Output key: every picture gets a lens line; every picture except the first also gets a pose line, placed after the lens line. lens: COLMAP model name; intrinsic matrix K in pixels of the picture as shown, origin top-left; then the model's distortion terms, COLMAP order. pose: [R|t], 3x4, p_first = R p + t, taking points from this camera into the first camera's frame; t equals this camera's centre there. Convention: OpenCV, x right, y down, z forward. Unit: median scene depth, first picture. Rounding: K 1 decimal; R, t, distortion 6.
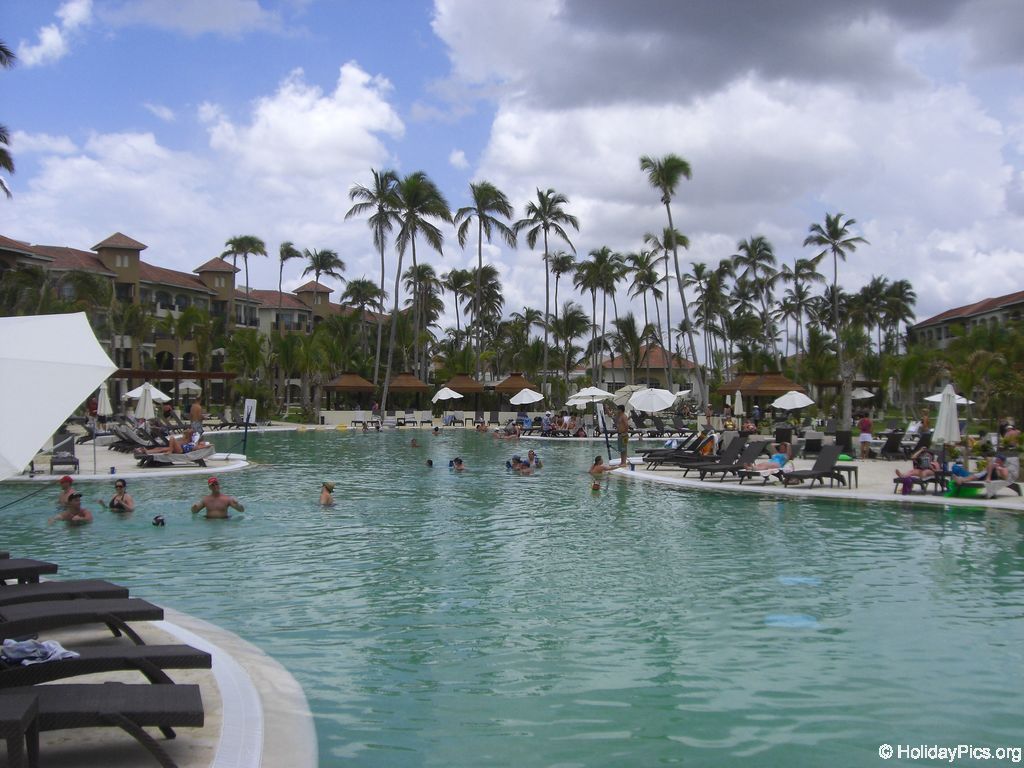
lens RADIAL K [[1137.5, 0, 498.5], [0, 1137.5, 388.7], [0, 0, 1]] dist [-0.239193, 0.305998]
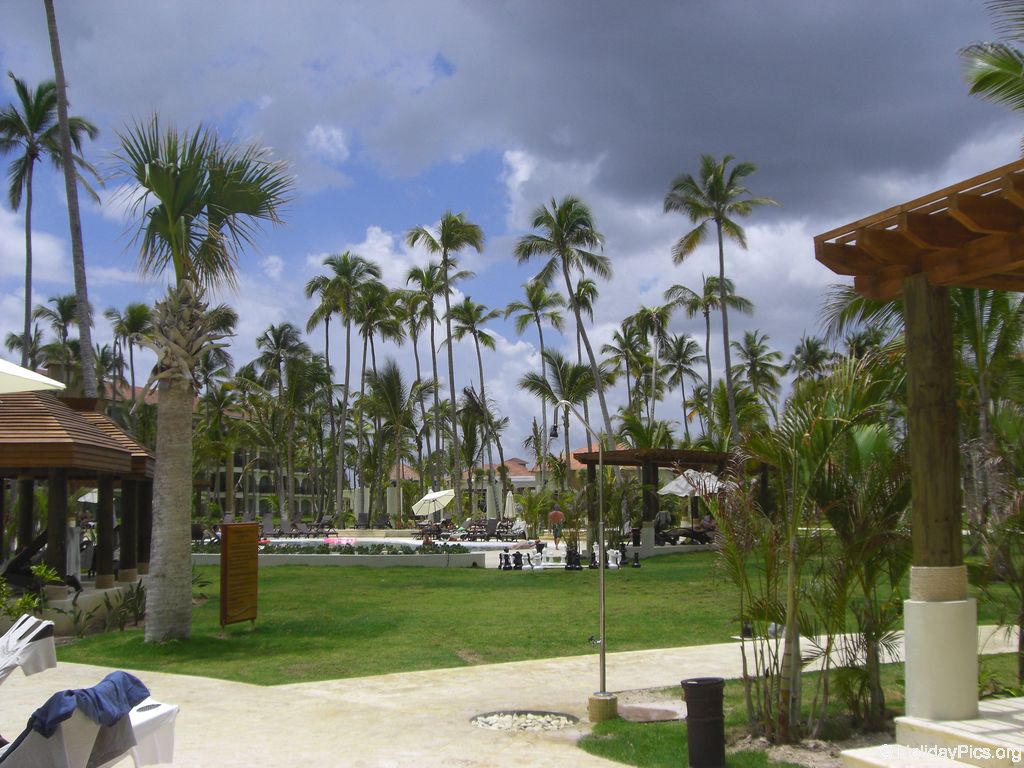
lens RADIAL K [[1137.5, 0, 498.5], [0, 1137.5, 388.7], [0, 0, 1]] dist [-0.239193, 0.305998]
pose [[0.998045, -0.022741, -0.058213, 0.208414], [0.016656, 0.994546, -0.102962, 0.008457], [0.060237, 0.101791, 0.992980, 0.429325]]
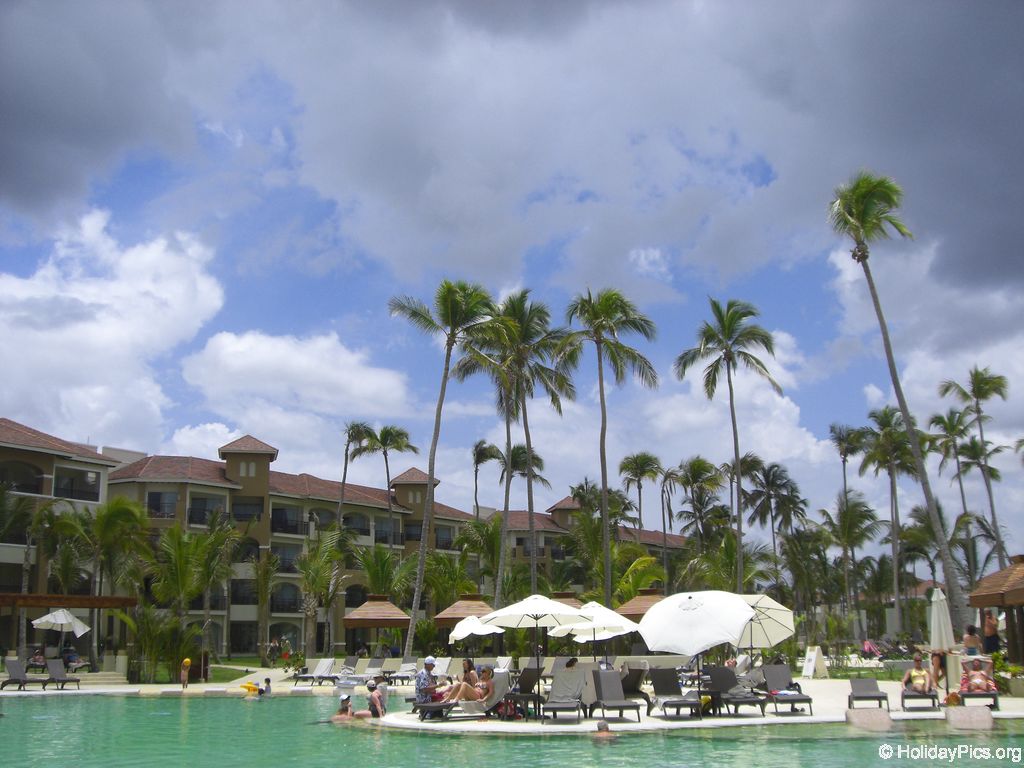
lens RADIAL K [[1132.6, 0, 512.0], [0, 1132.6, 384.0], [0, 0, 1]] dist [-0.234649, 0.334777]
pose [[0.939071, -0.095555, -0.330173, 0.104271], [0.022181, 0.975426, -0.219209, 0.005401], [0.343006, 0.198529, 0.918114, 0.297263]]
